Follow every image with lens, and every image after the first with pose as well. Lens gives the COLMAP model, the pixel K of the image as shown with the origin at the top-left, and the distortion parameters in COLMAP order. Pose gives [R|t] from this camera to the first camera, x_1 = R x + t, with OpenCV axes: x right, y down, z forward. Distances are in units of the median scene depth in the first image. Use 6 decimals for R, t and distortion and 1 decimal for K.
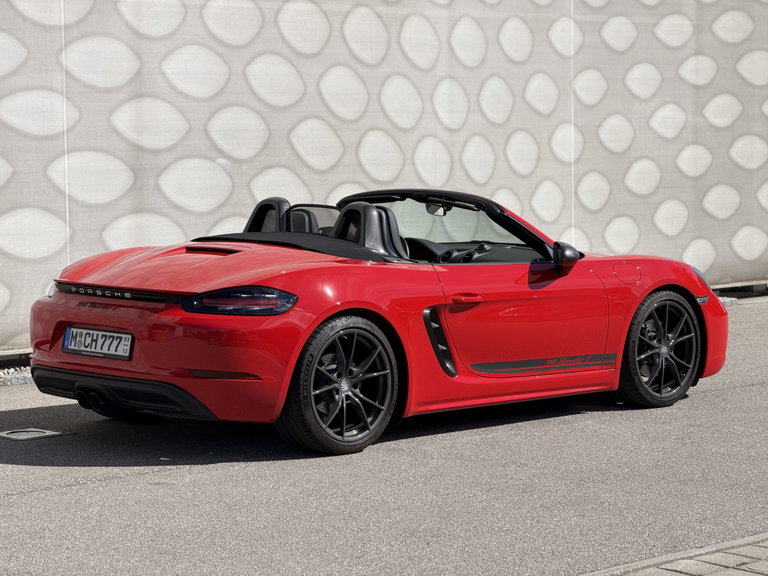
lens RADIAL K [[2339.0, 0, 380.9], [0, 2339.0, 289.6], [0, 0, 1]] dist [0.213884, 0.000000]
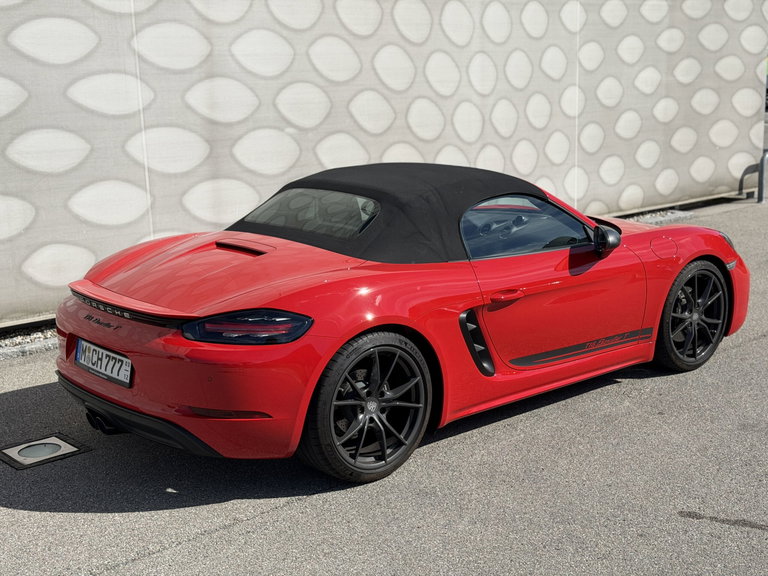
lens RADIAL K [[1086.5, 0, 384.1], [0, 1086.5, 289.9], [0, 0, 1]] dist [0.130712, 0.000000]
pose [[0.998349, -0.011192, -0.056337, 0.010101], [0.018180, 0.991978, 0.125100, -0.043914], [0.054485, -0.125918, 0.990543, 0.457937]]
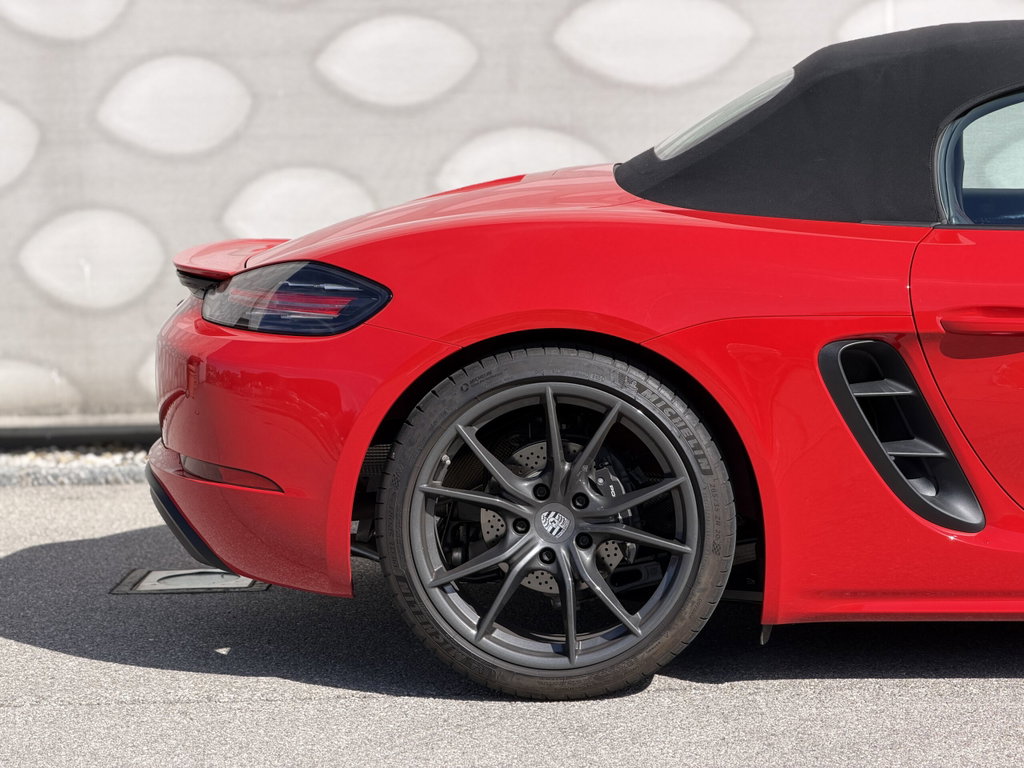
lens RADIAL K [[3118.6, 0, 514.3], [0, 3118.6, 386.3], [0, 0, 1]] dist [0.213884, 0.000000]
pose [[0.658902, 0.053149, -0.750348, 0.285575], [-0.032088, 0.998579, 0.042554, -0.003372], [0.751544, -0.003962, 0.659671, 0.506588]]
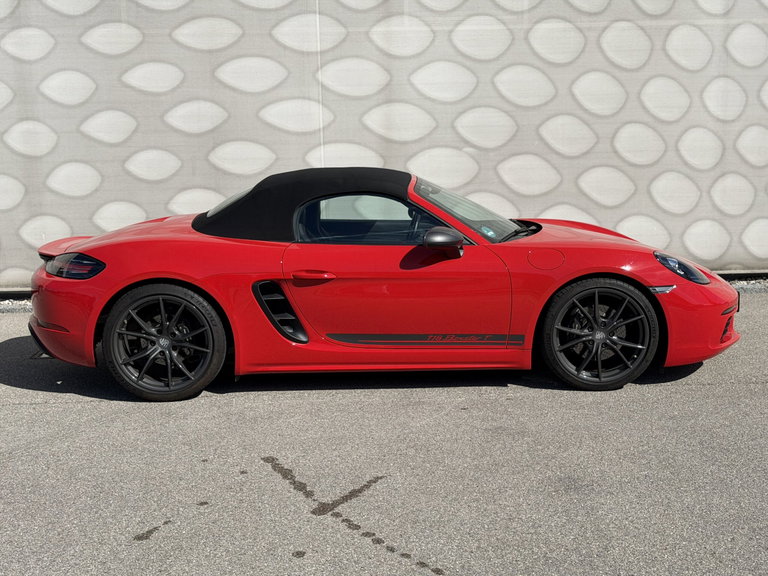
lens RADIAL K [[1086.5, 0, 394.6], [0, 1086.5, 299.6], [0, 0, 1]] dist [0.130712, 0.000000]
pose [[0.730004, 0.090093, -0.677479, 0.334728], [-0.035825, 0.994955, 0.093710, -0.027456], [0.682504, -0.044137, 0.729548, 0.531259]]
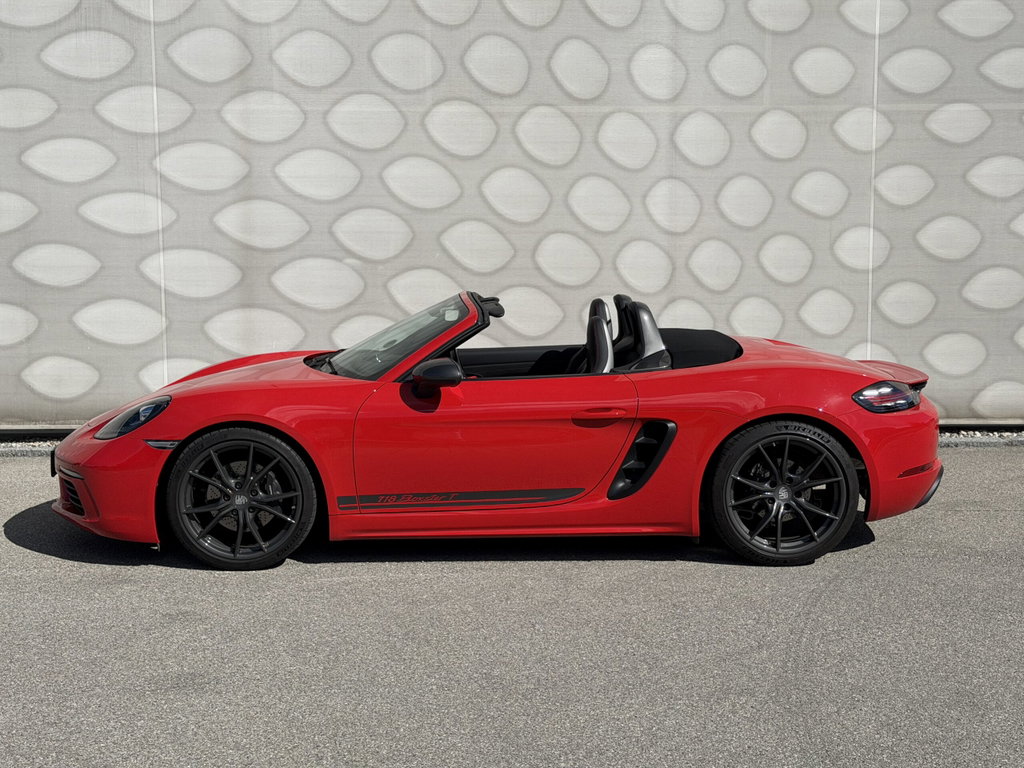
lens RADIAL K [[1448.6, 0, 531.5], [0, 1448.6, 388.4], [0, 0, 1]] dist [0.130712, 0.000000]
pose [[0.722991, 0.080138, -0.686194, 0.448594], [-0.053863, 0.996765, 0.059657, -0.042443], [0.688754, -0.006171, 0.724969, 0.601504]]
